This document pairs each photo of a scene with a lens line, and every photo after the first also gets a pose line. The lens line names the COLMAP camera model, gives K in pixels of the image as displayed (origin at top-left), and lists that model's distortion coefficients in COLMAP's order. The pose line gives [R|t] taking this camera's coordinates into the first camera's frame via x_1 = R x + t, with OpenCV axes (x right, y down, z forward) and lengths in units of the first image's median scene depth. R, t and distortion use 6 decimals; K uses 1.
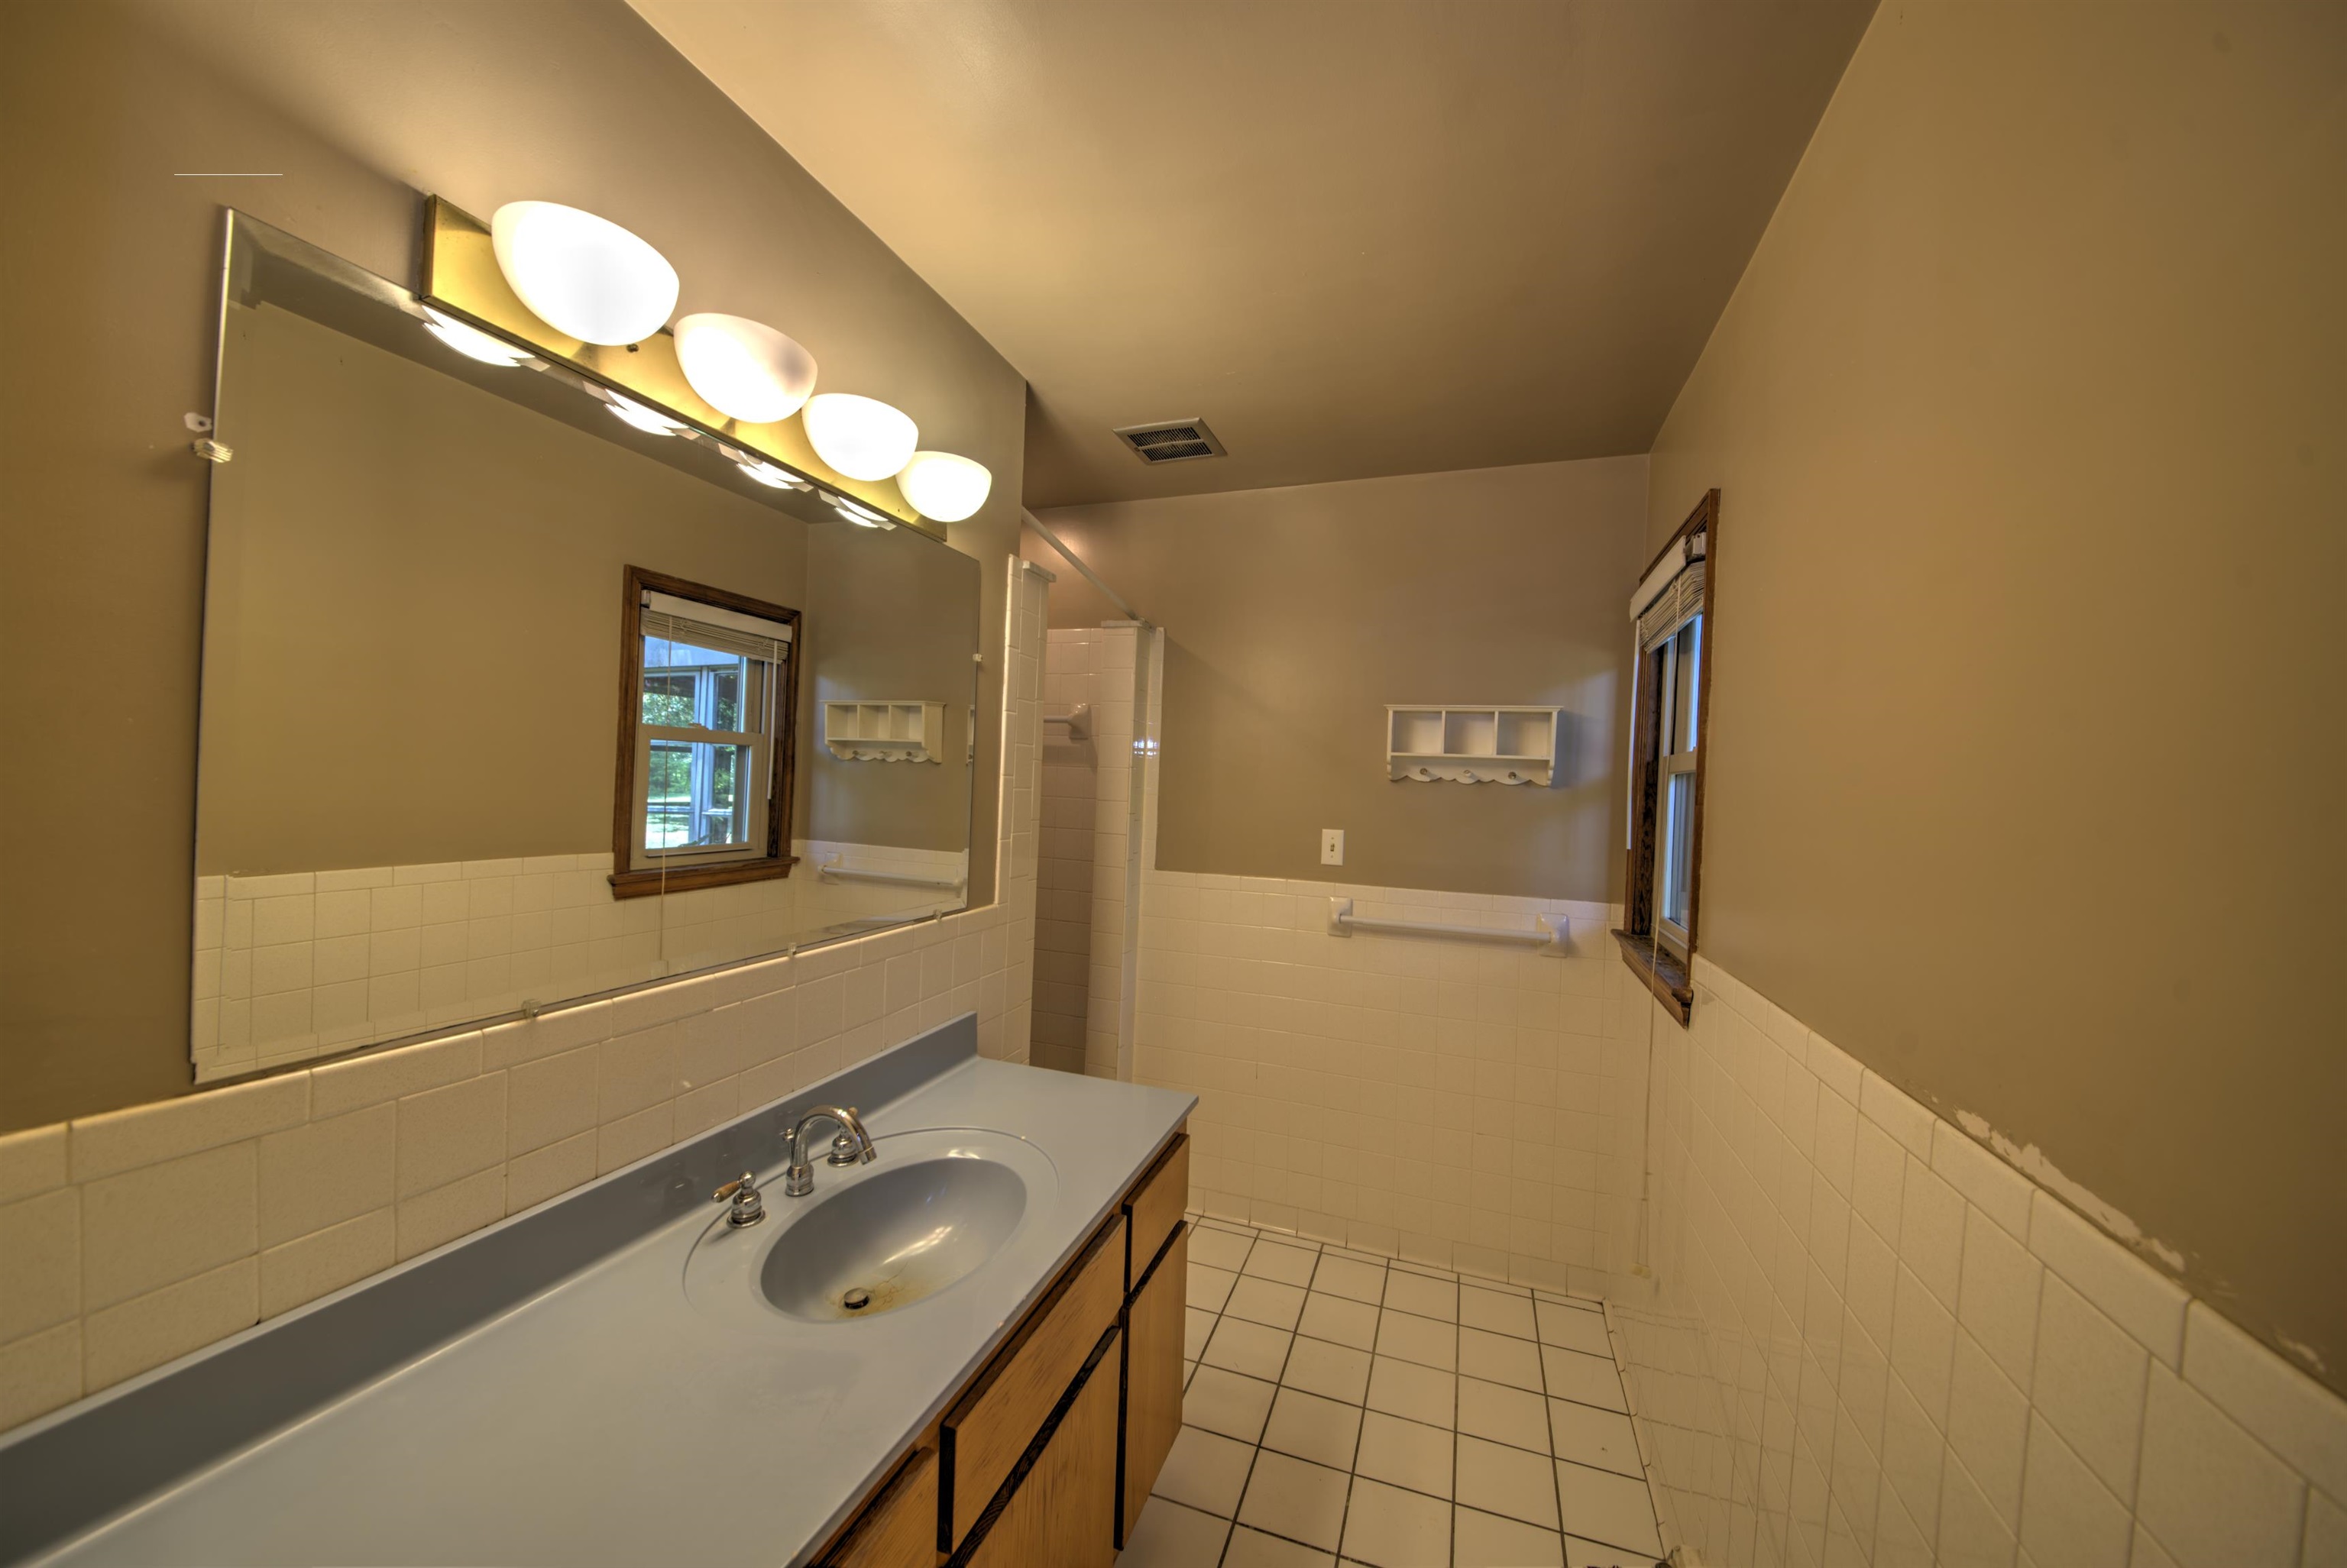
lens RADIAL K [[823.4, 0, 1176.3], [0, 823.4, 785.8], [0, 0, 1]] dist [0.006485, -0.010015]
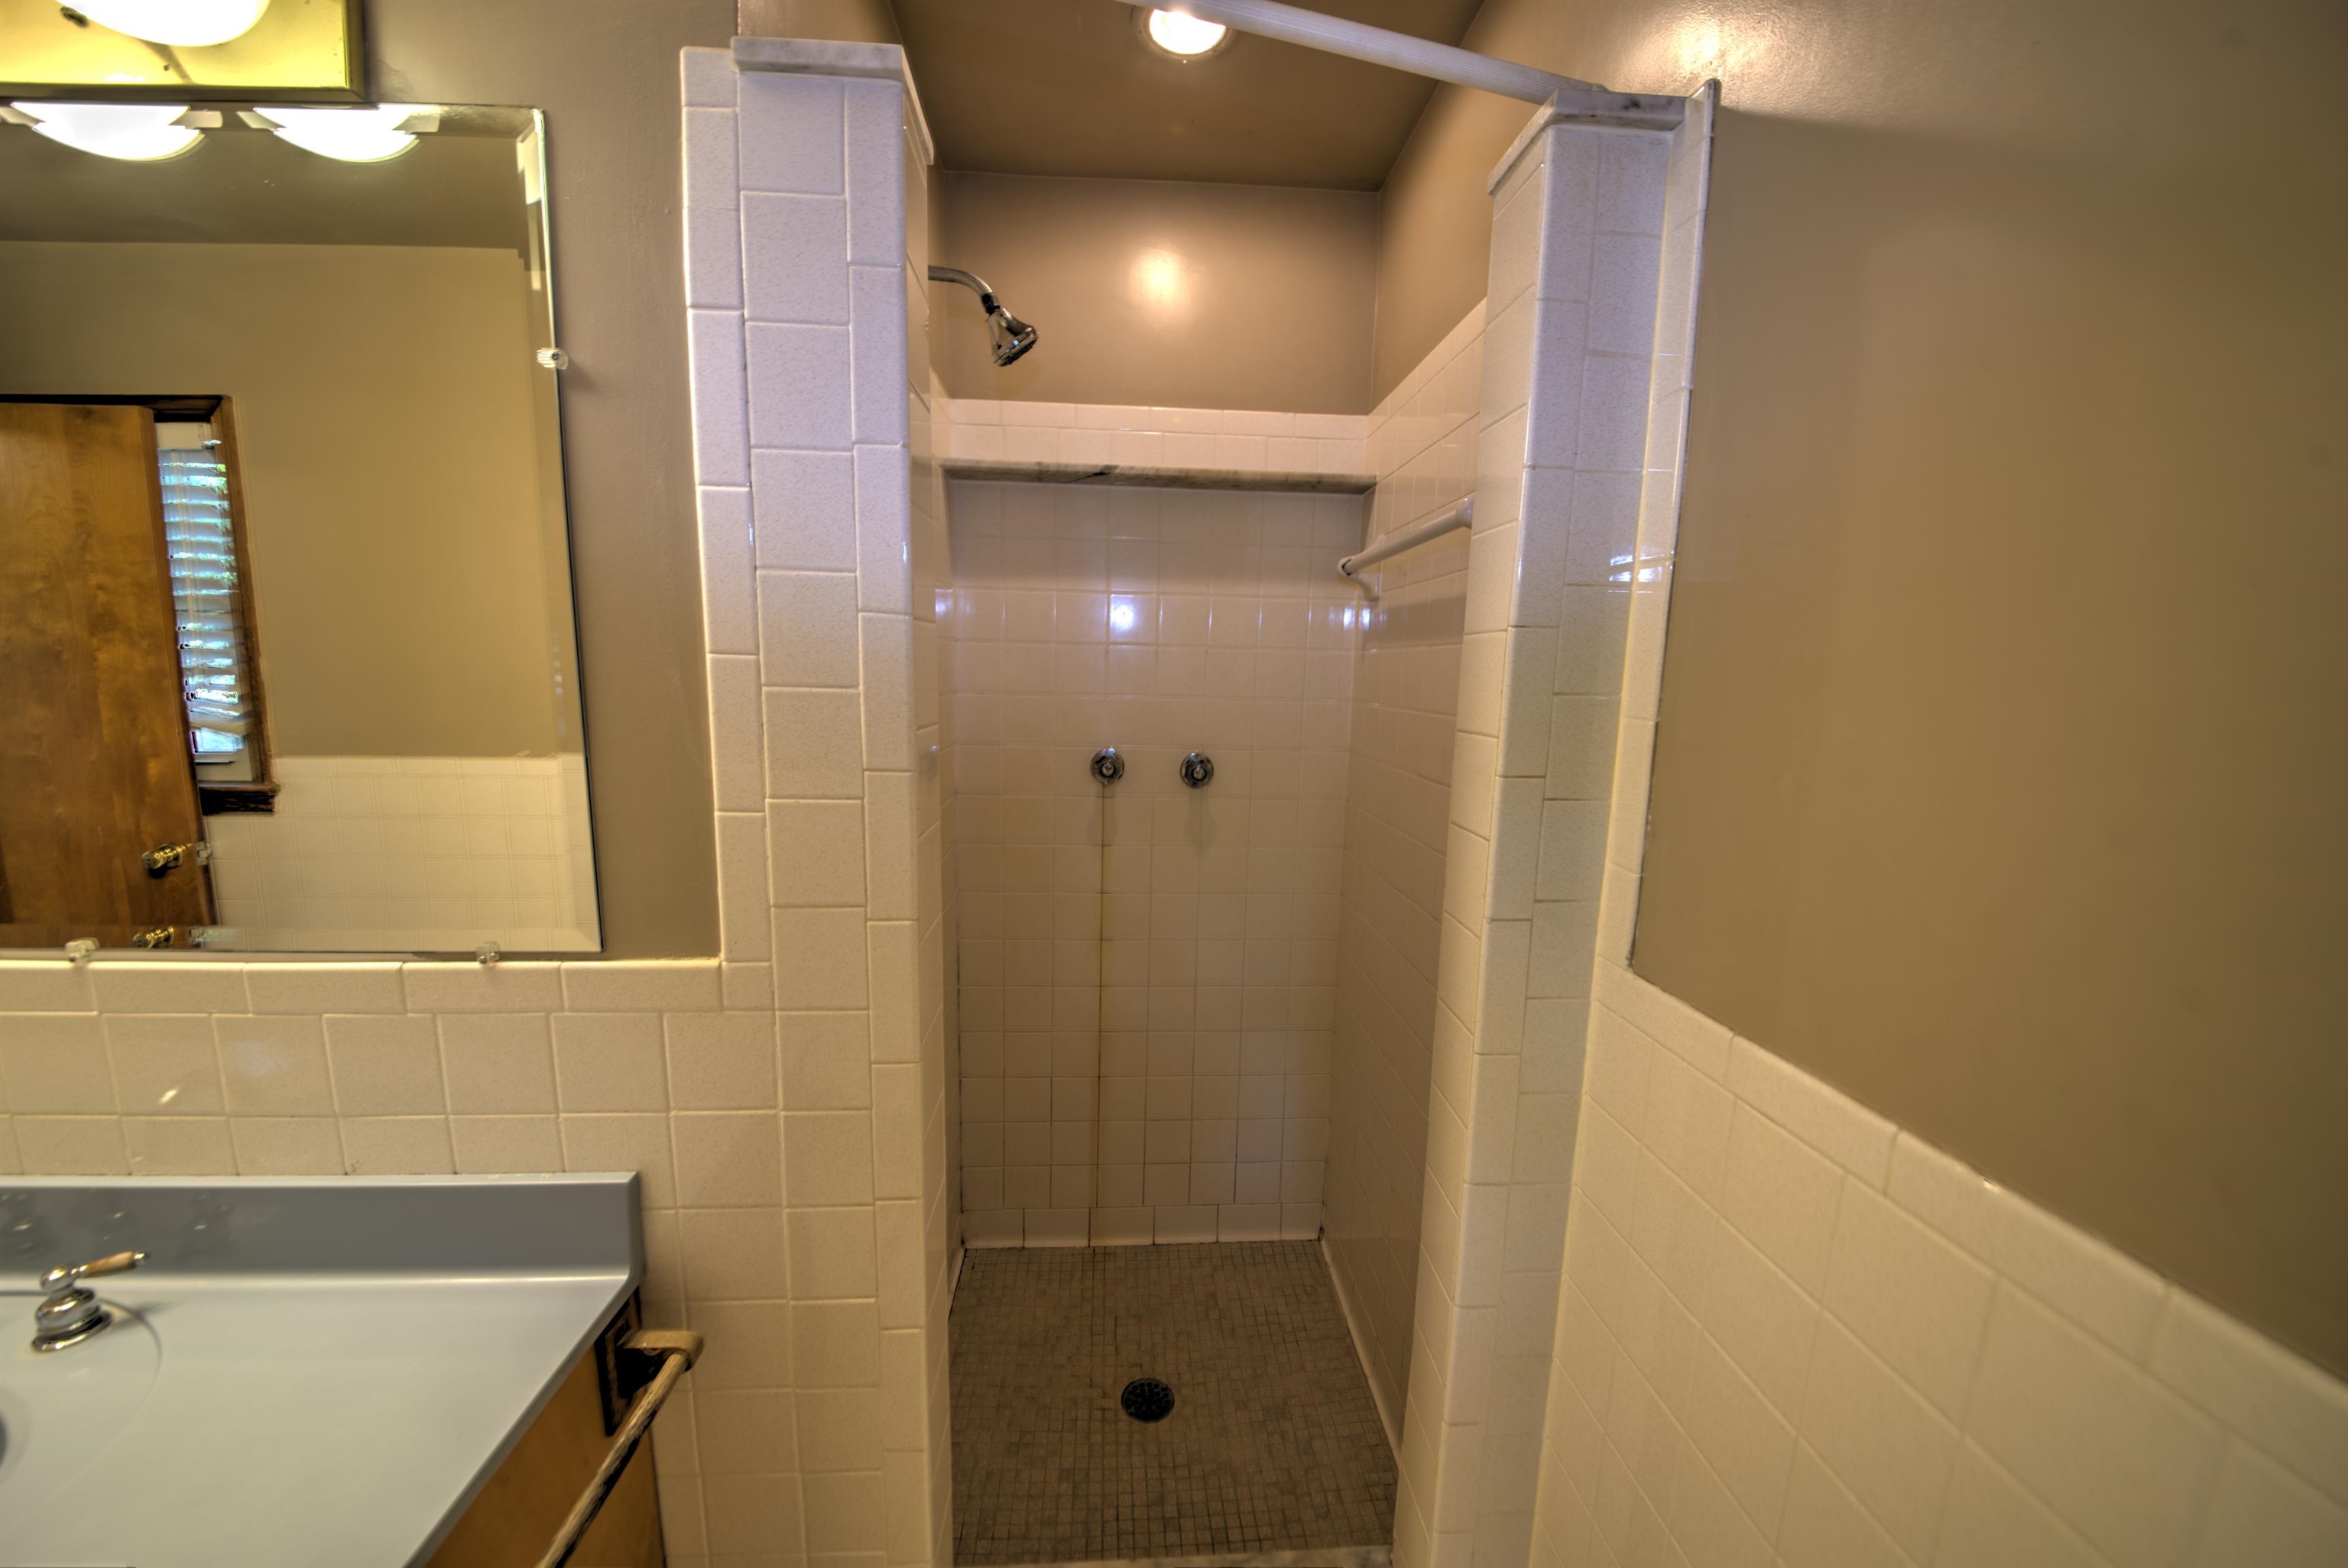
lens RADIAL K [[864.8, 0, 1180.3], [0, 864.8, 806.6], [0, 0, 1]] dist [-0.019880, -0.000140]
pose [[0.411747, 0.122988, -0.902961, 0.352434], [-0.009889, 0.991396, 0.130524, 0.004826], [0.911245, -0.044813, 0.409420, 1.331745]]
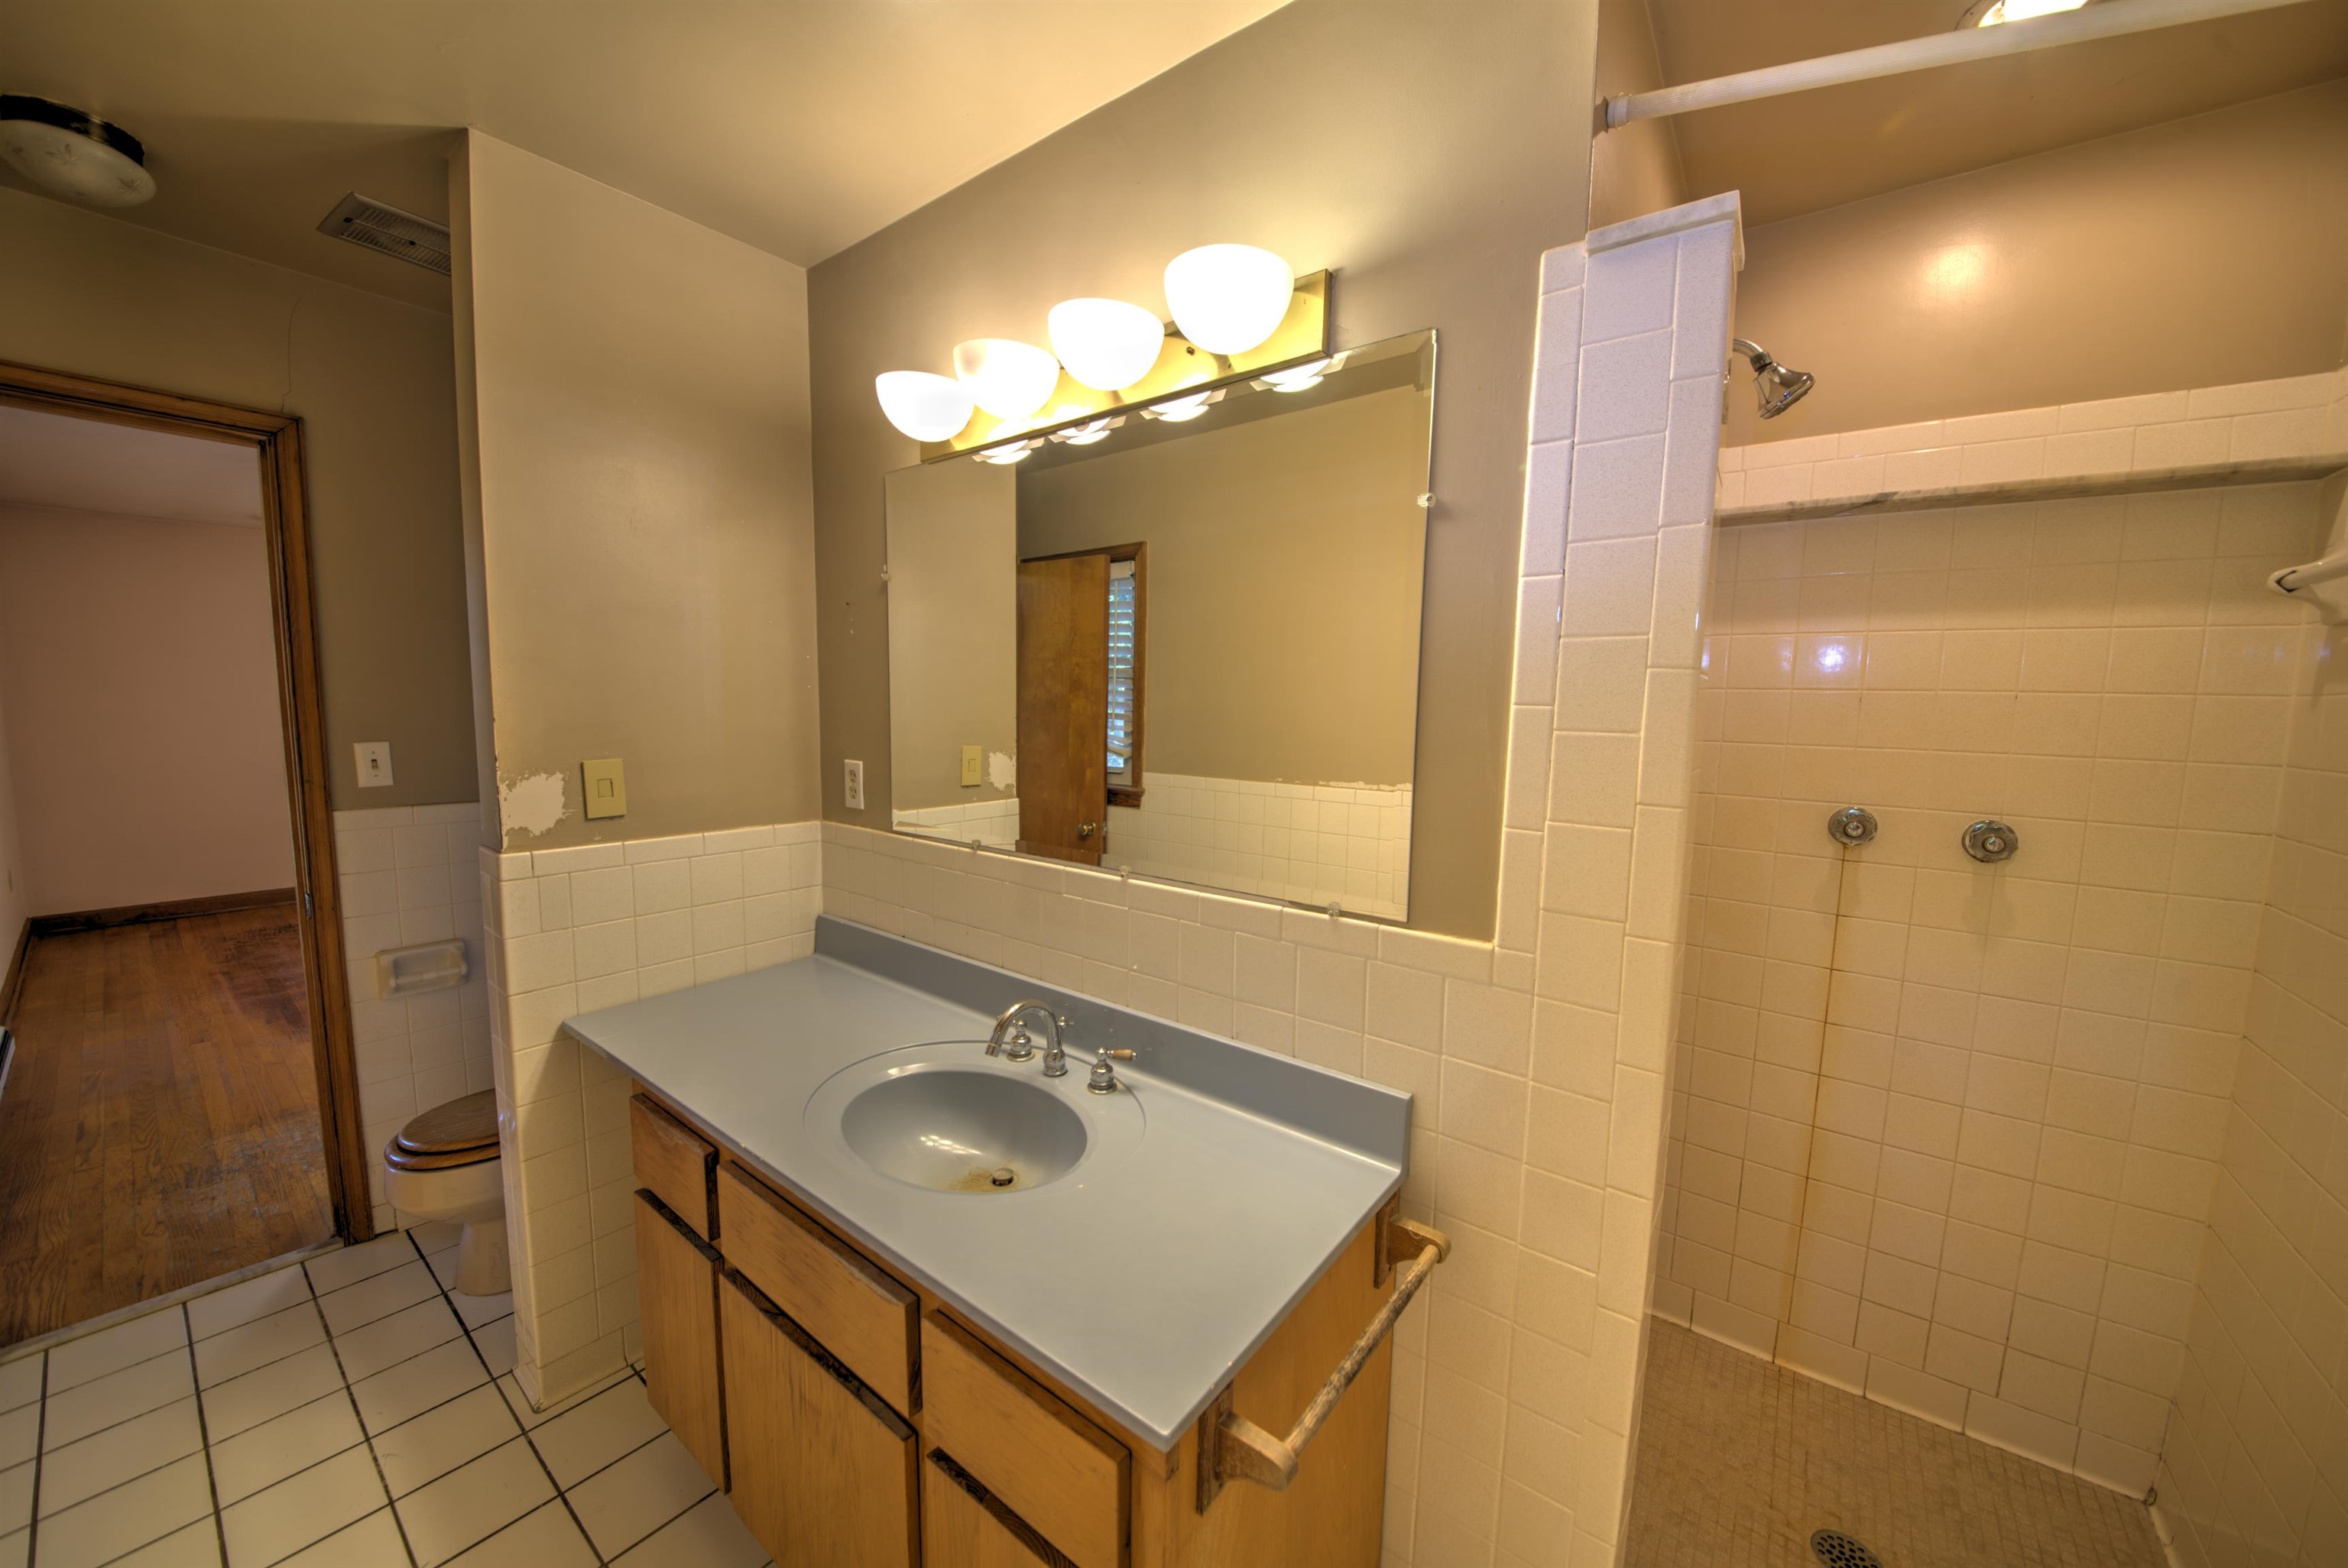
lens RADIAL K [[823.8, 0, 1176.8], [0, 823.8, 785.8], [0, 0, 1]] dist [0.006485, -0.010015]
pose [[-0.308094, 0.058063, -0.949582, 0.454667], [-0.029697, 0.997062, 0.070601, 0.009493], [0.950892, 0.049952, -0.305465, 1.233454]]
